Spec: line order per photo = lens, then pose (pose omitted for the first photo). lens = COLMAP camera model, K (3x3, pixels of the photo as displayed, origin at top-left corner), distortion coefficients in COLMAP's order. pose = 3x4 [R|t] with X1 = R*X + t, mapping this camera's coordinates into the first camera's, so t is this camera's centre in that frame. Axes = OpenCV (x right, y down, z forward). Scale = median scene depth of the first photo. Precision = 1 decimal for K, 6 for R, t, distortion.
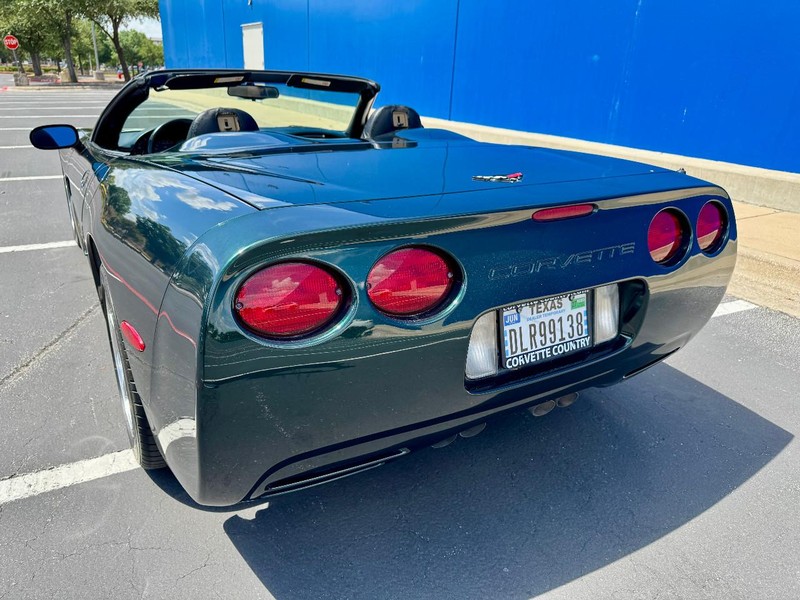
lens RADIAL K [[568.3, 0, 400.0], [0, 568.3, 300.0], [0, 0, 1]] dist [-0.001725, 0.000995]
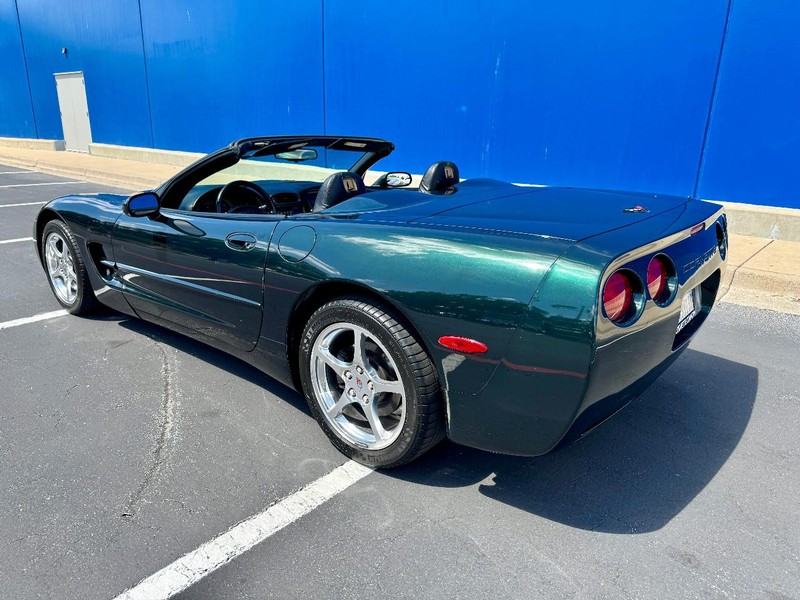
lens RADIAL K [[562.7, 0, 406.4], [0, 562.7, 298.7], [0, 0, 1]] dist [0.003232, -0.003652]
pose [[0.948452, -0.115312, 0.295198, -0.769842], [0.134820, 0.989777, -0.046536, -0.001054], [-0.286814, 0.083936, 0.954302, -0.195861]]
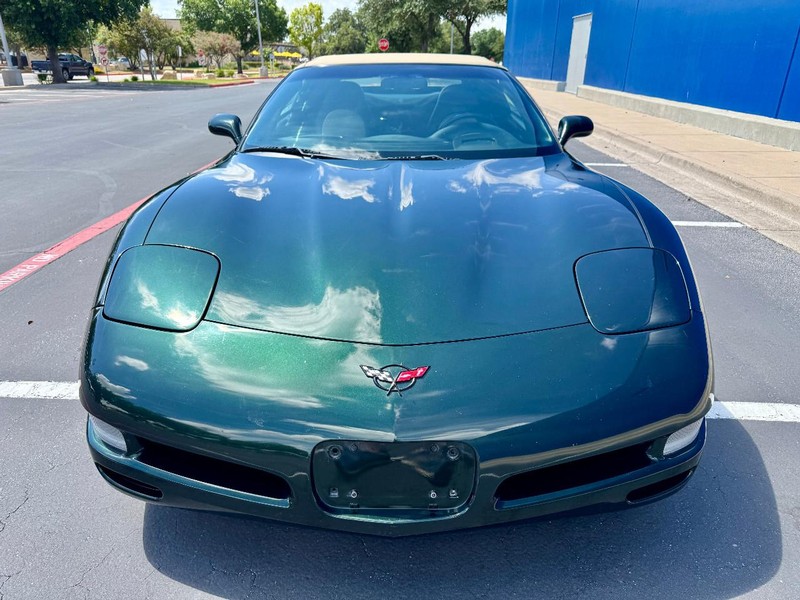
lens RADIAL K [[568.3, 0, 400.0], [0, 568.3, 300.0], [0, 0, 1]] dist [-0.001725, 0.000995]
pose [[0.855393, 0.174870, -0.487569, 0.506349], [-0.169751, 0.983946, 0.055088, -0.063746], [0.489375, 0.035643, 0.871345, 0.183727]]
